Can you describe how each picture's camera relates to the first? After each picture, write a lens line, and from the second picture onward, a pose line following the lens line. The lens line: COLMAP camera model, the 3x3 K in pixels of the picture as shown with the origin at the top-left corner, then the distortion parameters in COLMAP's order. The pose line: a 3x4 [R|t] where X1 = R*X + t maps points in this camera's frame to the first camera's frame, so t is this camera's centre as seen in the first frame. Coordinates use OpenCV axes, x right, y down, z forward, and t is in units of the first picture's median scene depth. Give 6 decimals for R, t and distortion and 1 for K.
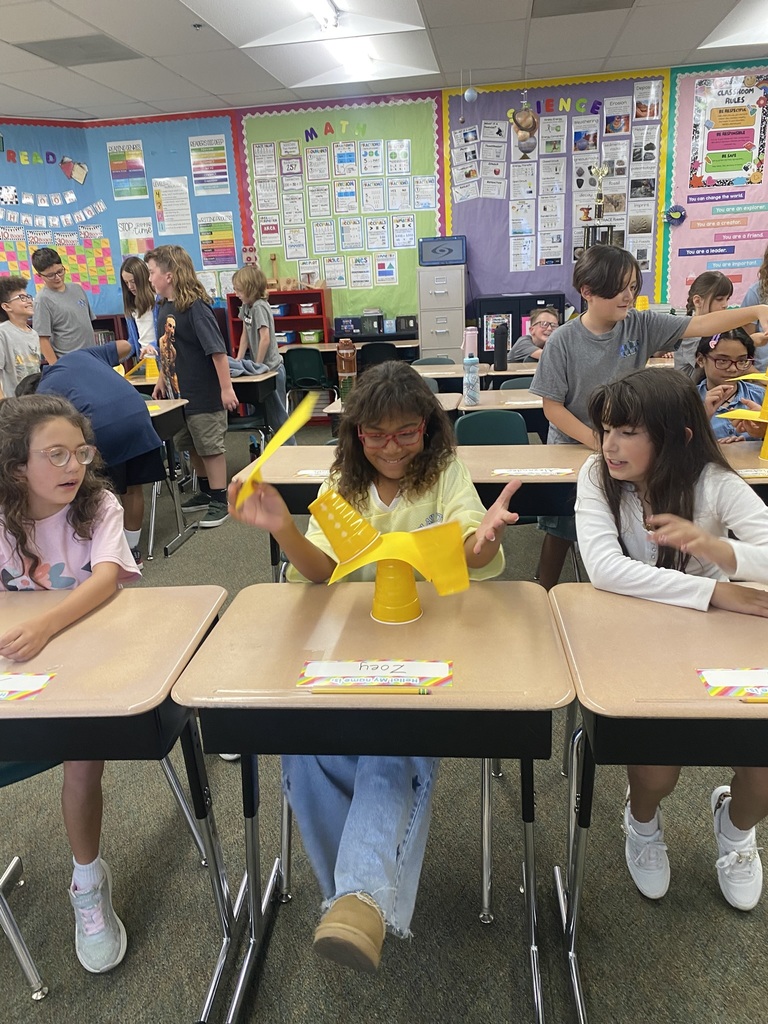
lens RADIAL K [[777.5, 0, 361.7], [0, 777.5, 501.7], [0, 0, 1]] dist [0.015861, -0.012899]
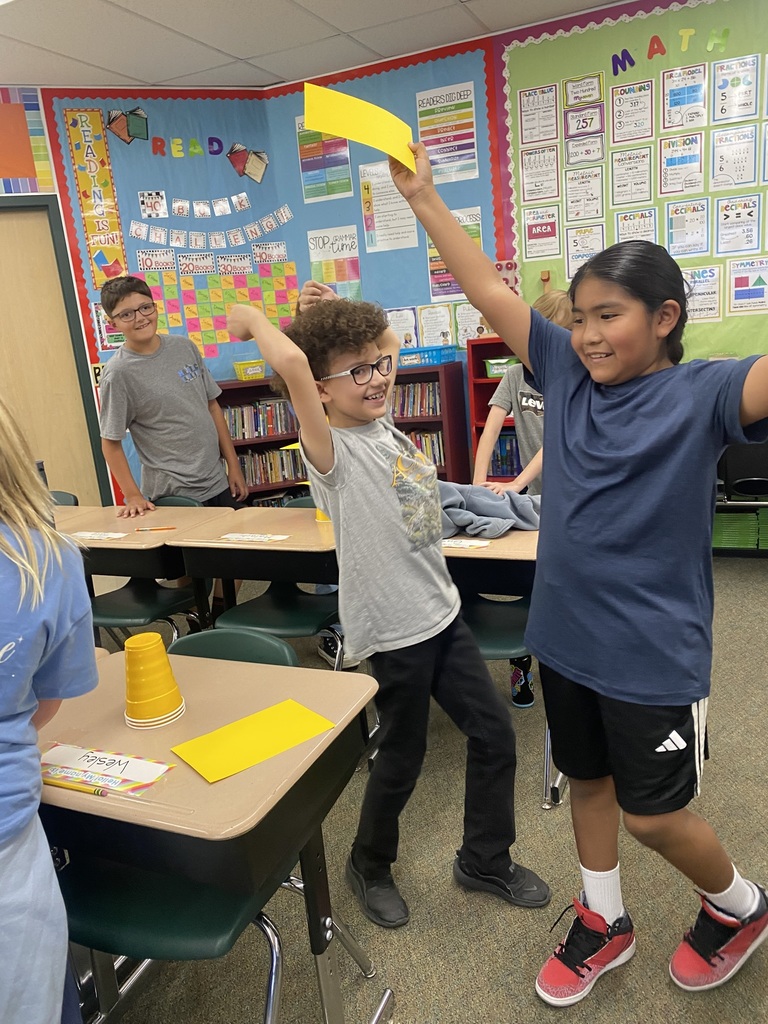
lens RADIAL K [[777.5, 0, 383.9], [0, 777.5, 501.8], [0, 0, 1]] dist [0.015861, -0.012899]
pose [[0.963947, 0.029363, -0.264469, -0.071274], [-0.042101, 0.998204, -0.042625, -0.111572], [0.262742, 0.052222, 0.963452, 0.404785]]
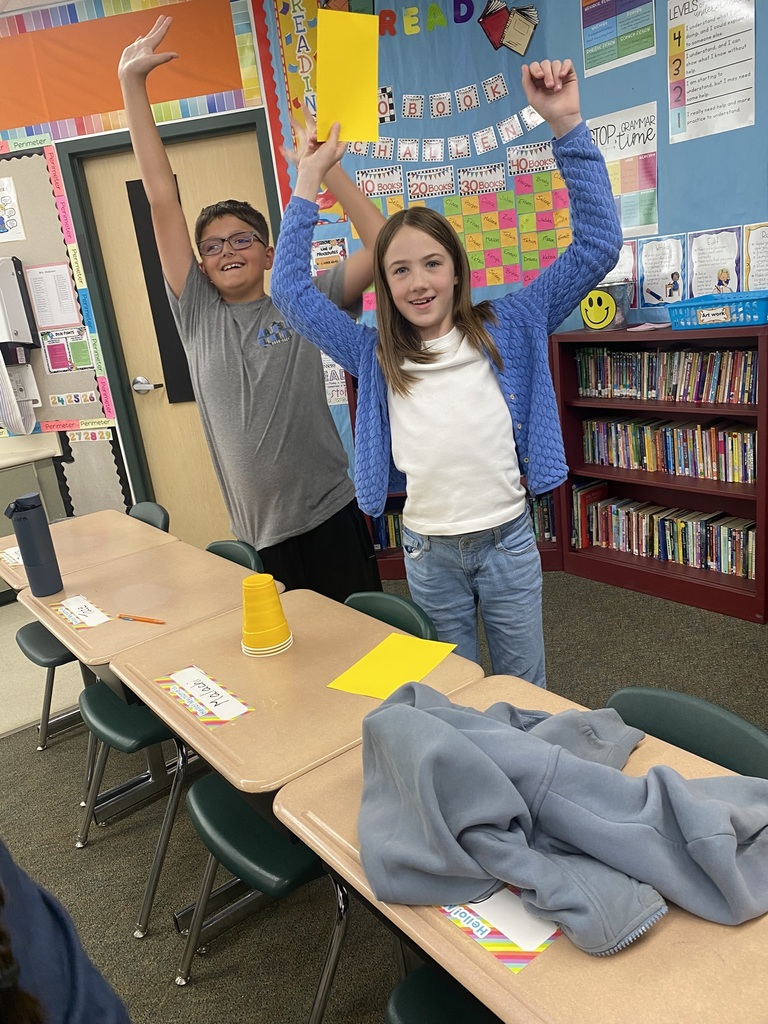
lens RADIAL K [[777.5, 0, 376.7], [0, 777.5, 511.5], [0, 0, 1]] dist [0.015861, -0.012899]
pose [[0.727548, 0.160911, -0.666919, -0.064574], [-0.120031, 0.986967, 0.107187, -0.178624], [0.675475, 0.002067, 0.737380, 0.605456]]
